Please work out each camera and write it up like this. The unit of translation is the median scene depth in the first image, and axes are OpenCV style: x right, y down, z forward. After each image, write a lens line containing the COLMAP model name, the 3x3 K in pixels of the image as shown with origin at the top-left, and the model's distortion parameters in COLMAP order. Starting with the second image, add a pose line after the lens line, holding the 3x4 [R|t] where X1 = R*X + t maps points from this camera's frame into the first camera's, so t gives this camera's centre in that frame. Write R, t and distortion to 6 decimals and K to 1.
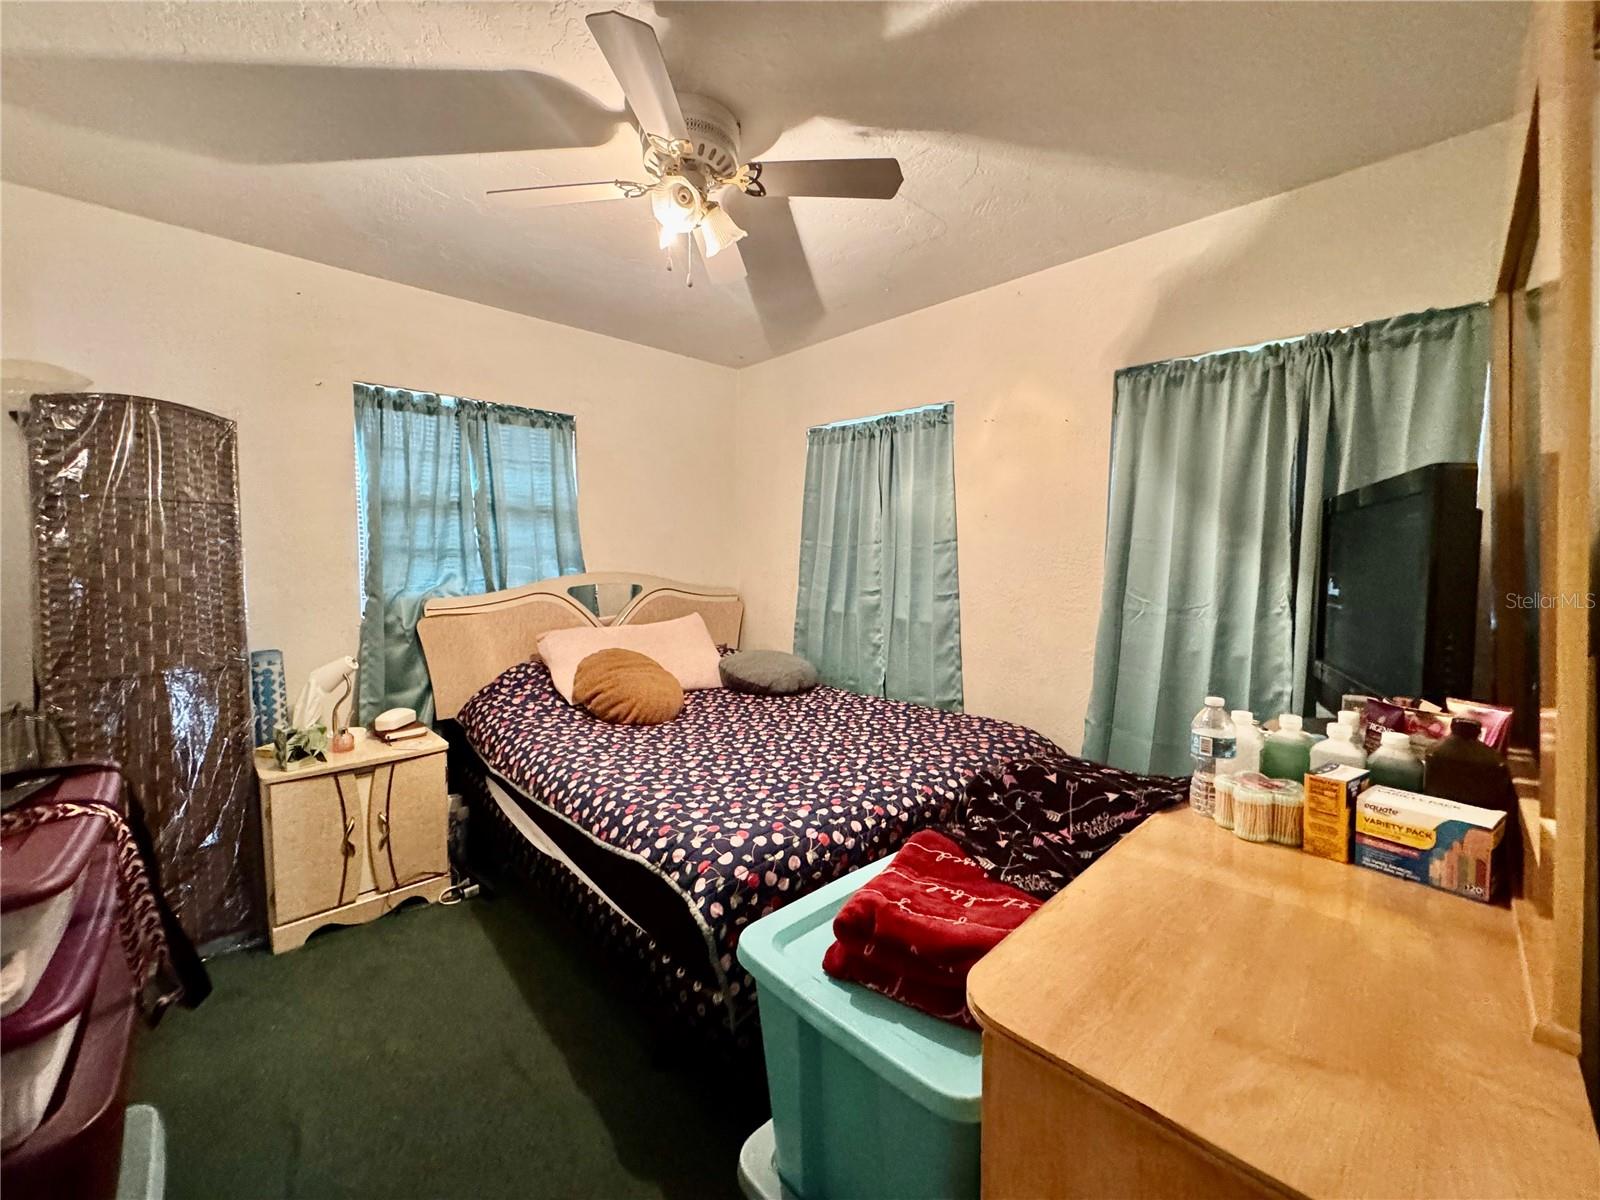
lens RADIAL K [[637.9, 0, 800.0], [0, 637.9, 600.0], [0, 0, 1]] dist [-0.002246, 0.000108]
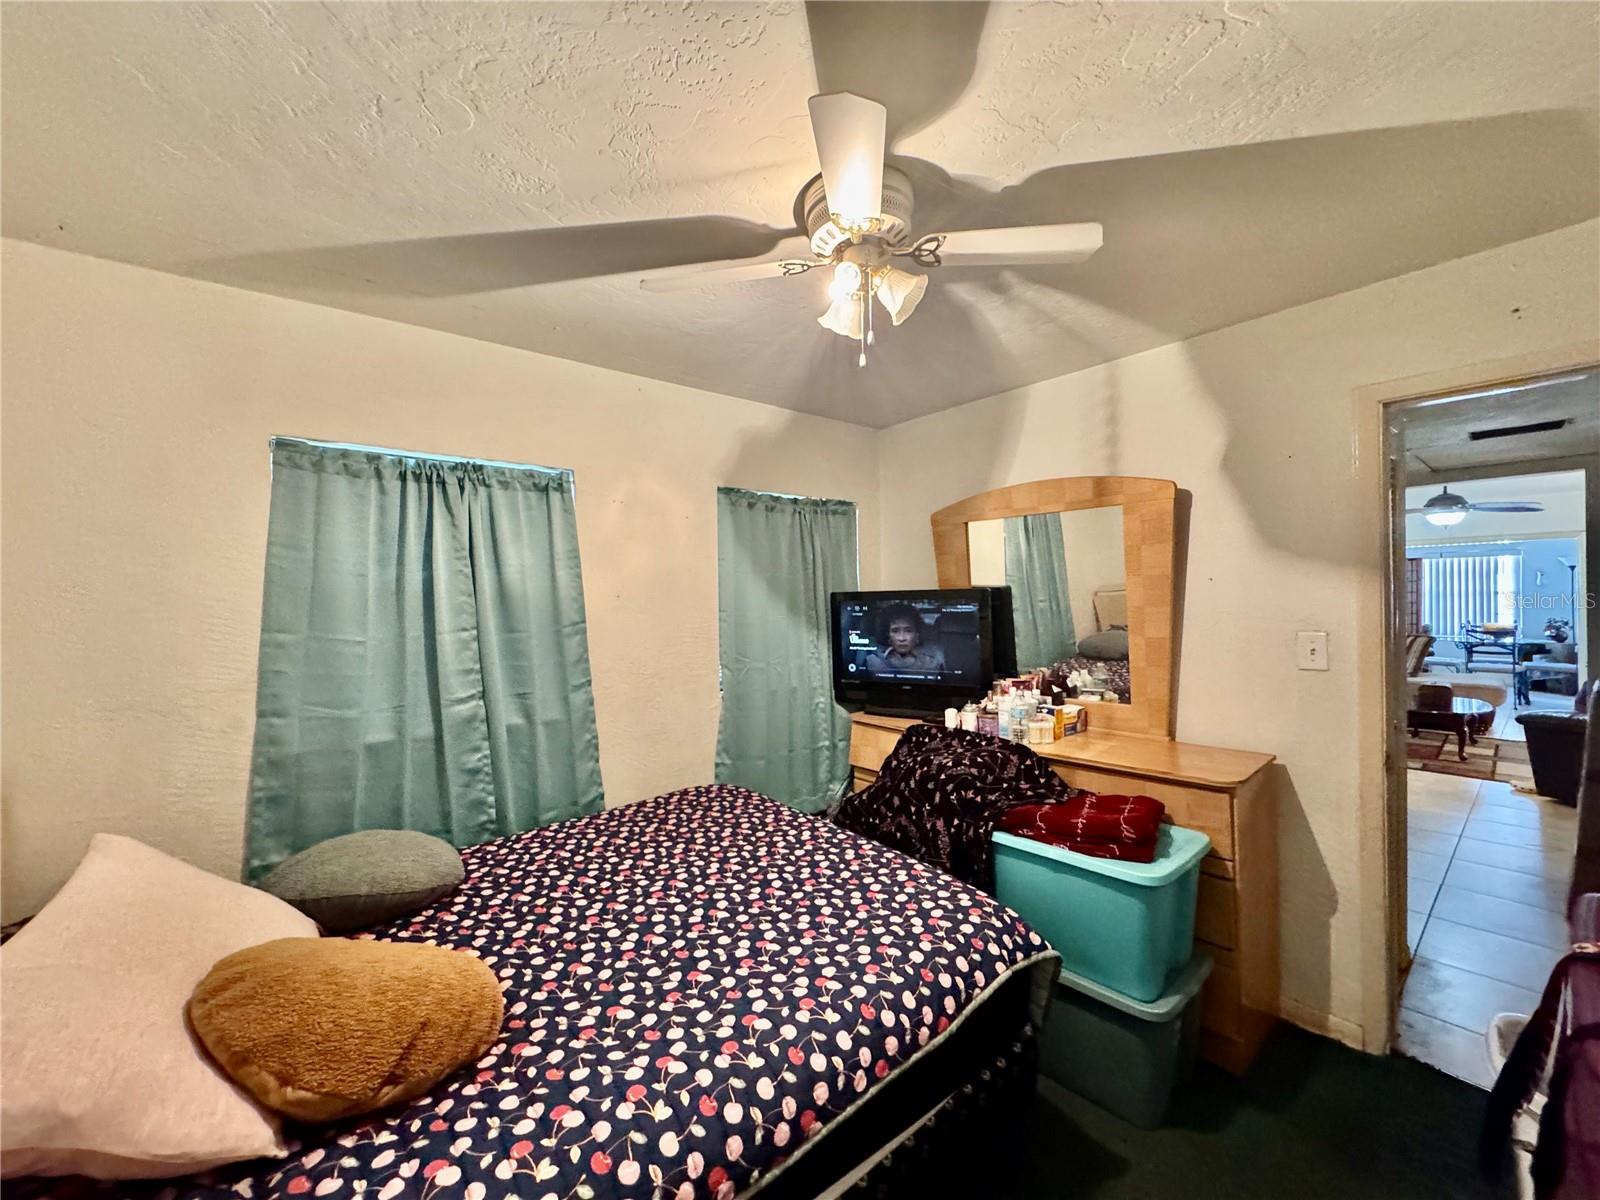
lens RADIAL K [[637.9, 0, 800.0], [0, 637.9, 600.0], [0, 0, 1]] dist [-0.002246, 0.000108]
pose [[0.053448, -0.021432, 0.998341, -0.691440], [0.095045, 0.995340, 0.016279, -0.117734], [-0.994037, 0.094018, 0.055236, 0.679907]]
